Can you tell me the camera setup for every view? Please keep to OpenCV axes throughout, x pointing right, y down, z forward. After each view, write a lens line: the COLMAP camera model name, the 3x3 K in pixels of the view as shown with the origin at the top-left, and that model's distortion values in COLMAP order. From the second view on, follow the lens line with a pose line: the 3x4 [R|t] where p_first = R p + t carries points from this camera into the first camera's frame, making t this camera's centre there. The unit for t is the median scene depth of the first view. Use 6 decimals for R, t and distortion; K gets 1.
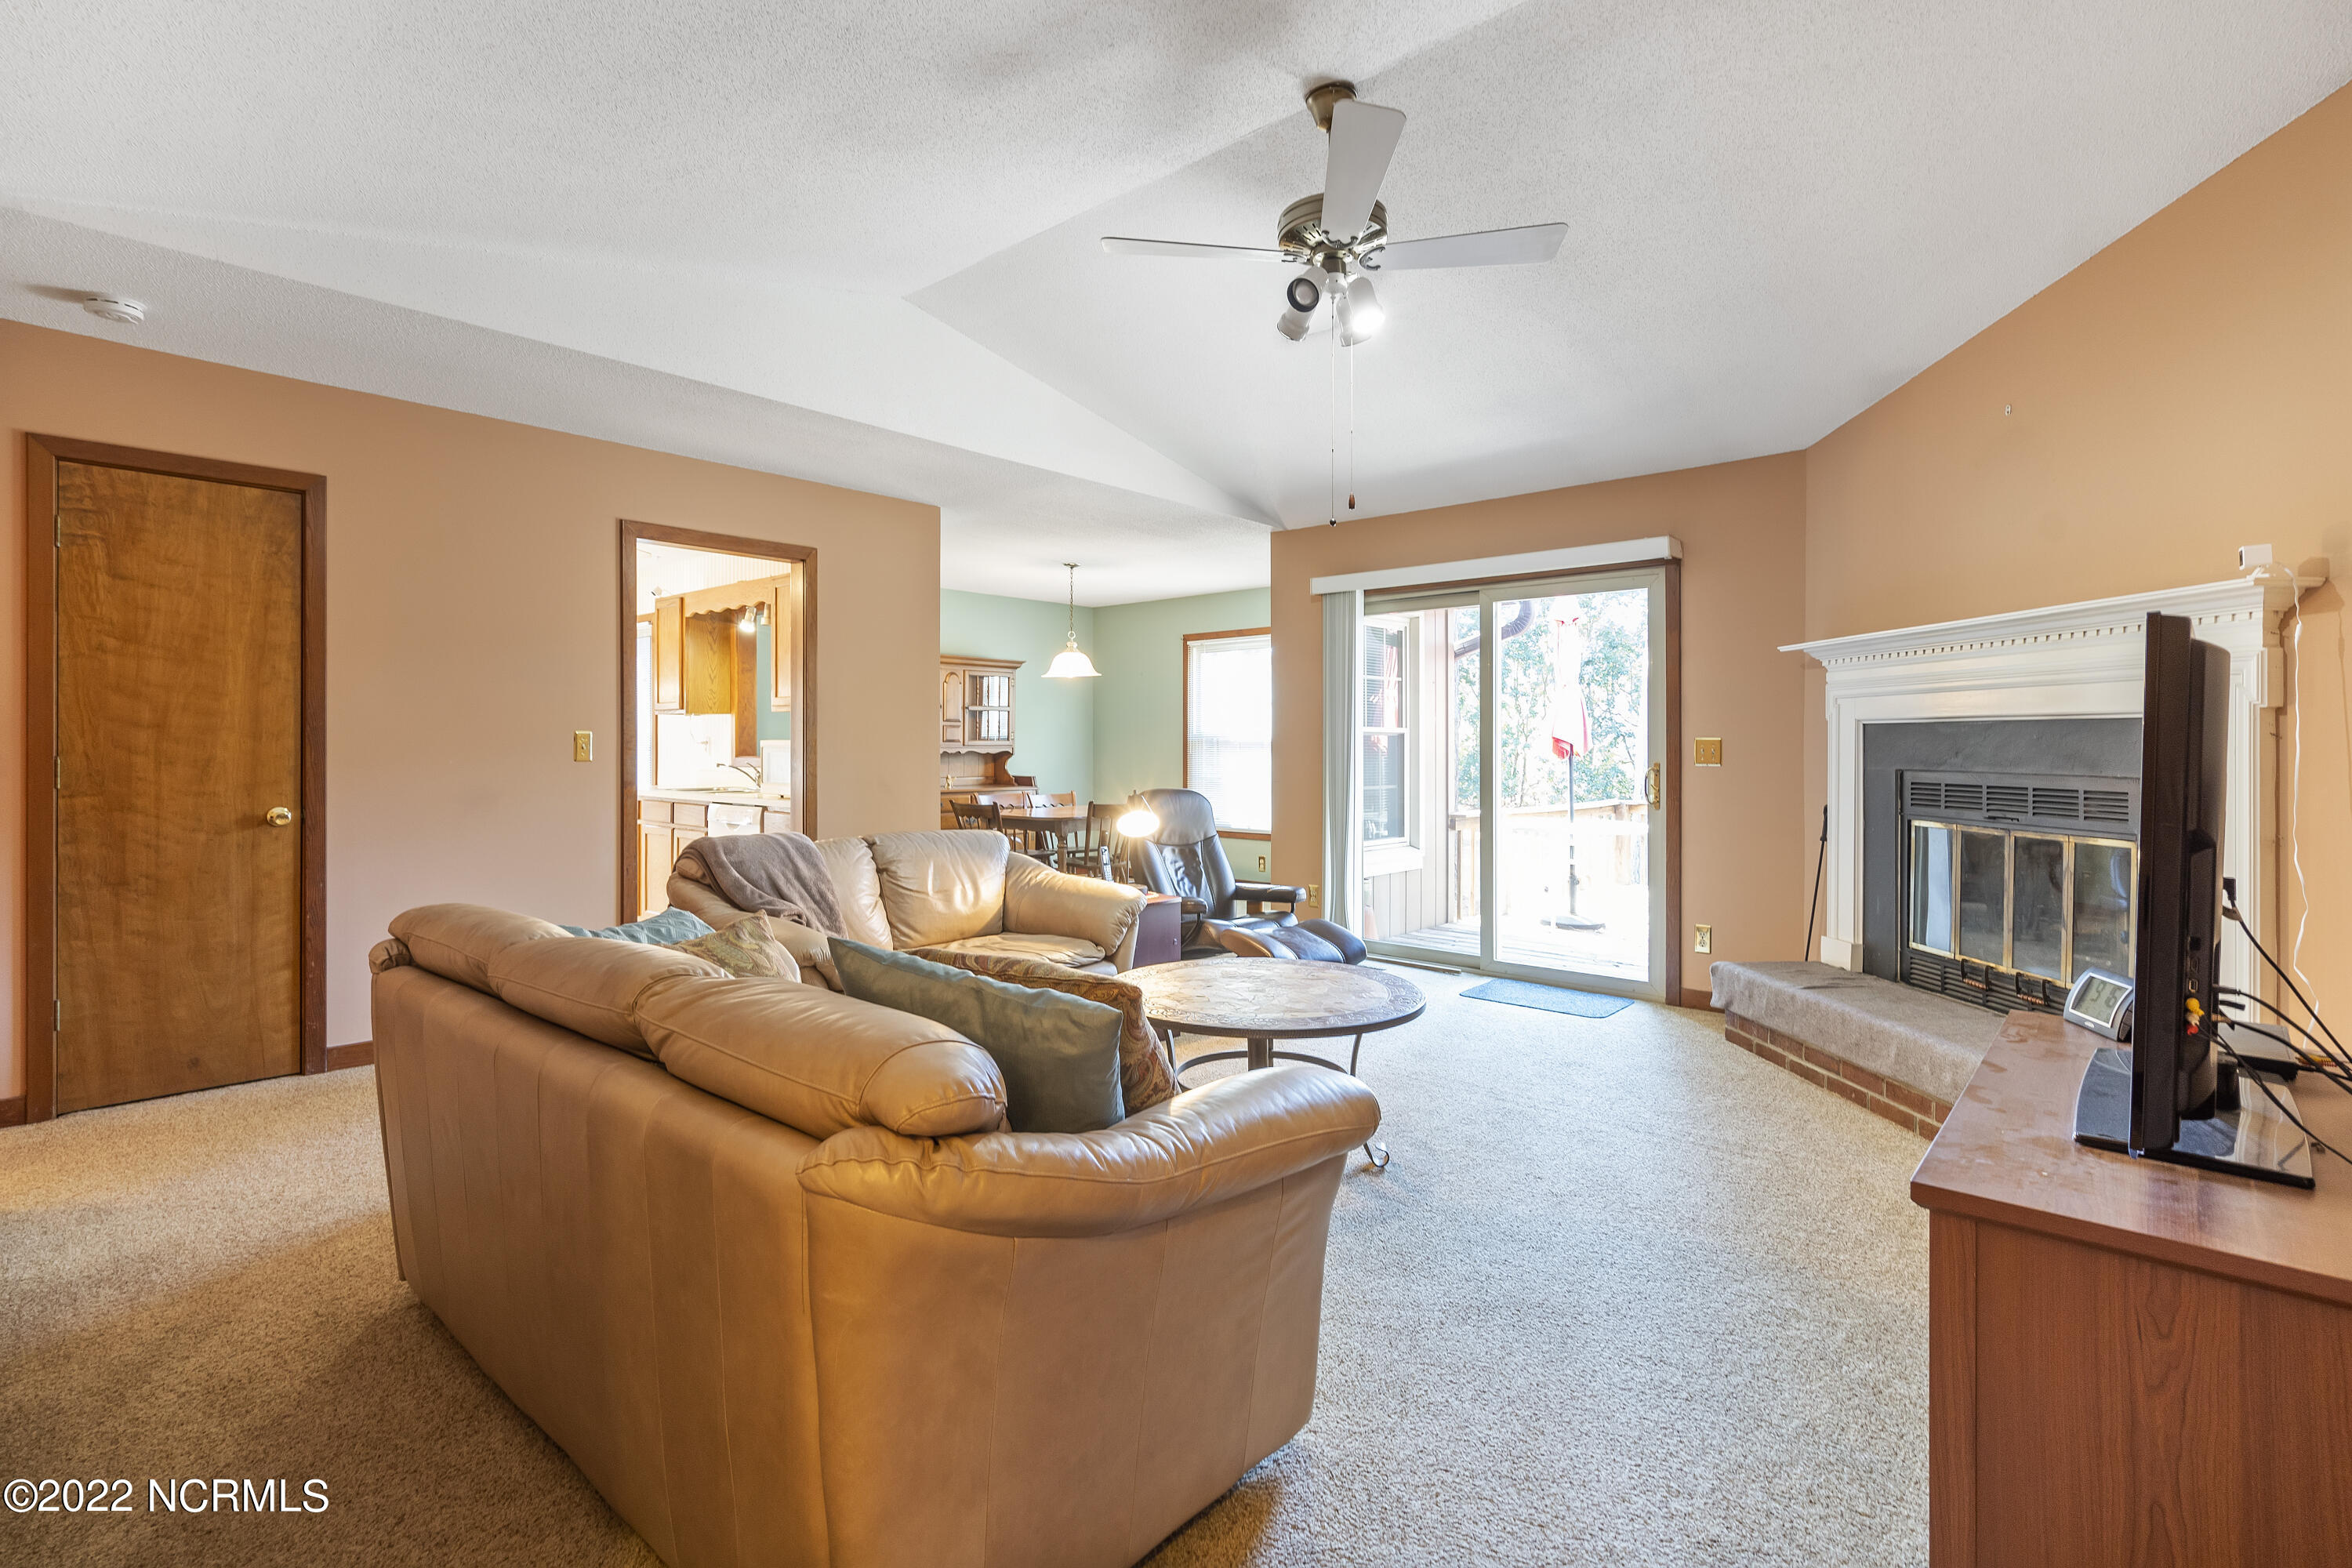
lens RADIAL K [[1151.3, 0, 1128.6], [0, 1151.3, 746.7], [0, 0, 1]] dist [0.000889, 0.005563]
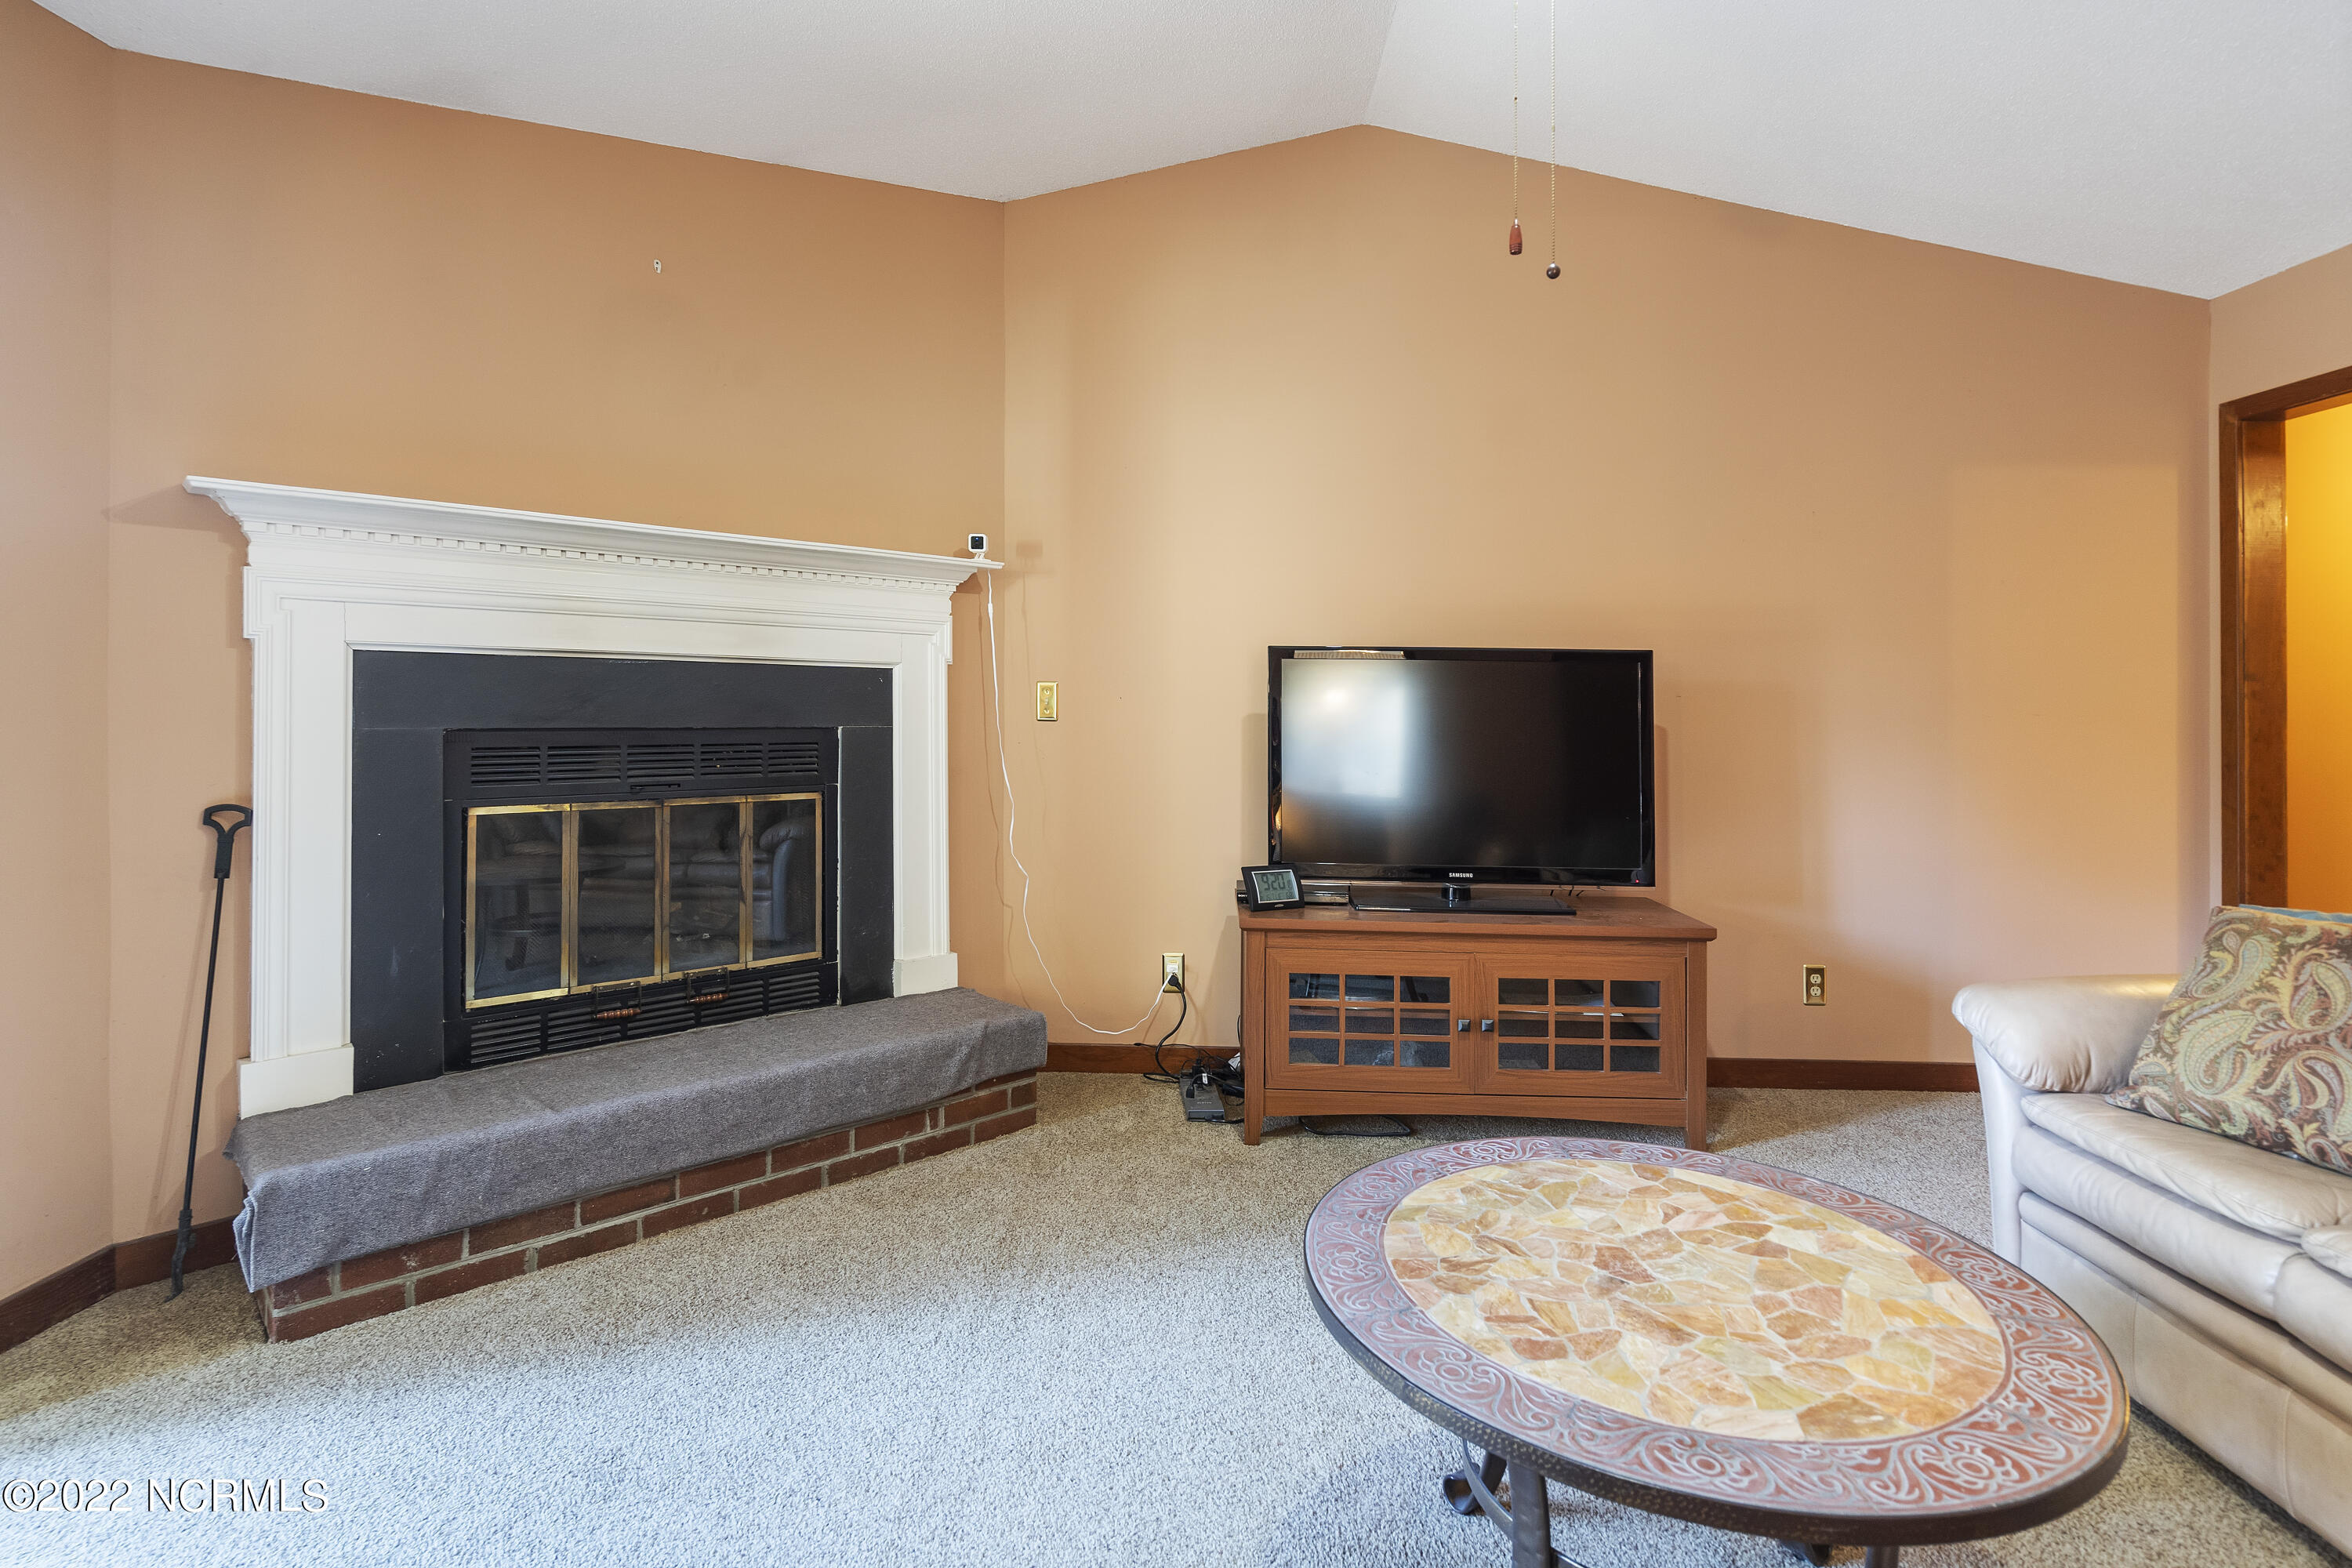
lens RADIAL K [[1215.7, 0, 1149.6], [0, 1215.7, 692.2], [0, 0, 1]] dist [-0.001852, 0.000228]
pose [[-0.680812, -0.004278, 0.732446, -0.061789], [-0.010333, 0.999940, -0.003764, -0.001111], [-0.732386, -0.010131, -0.680815, 1.167929]]
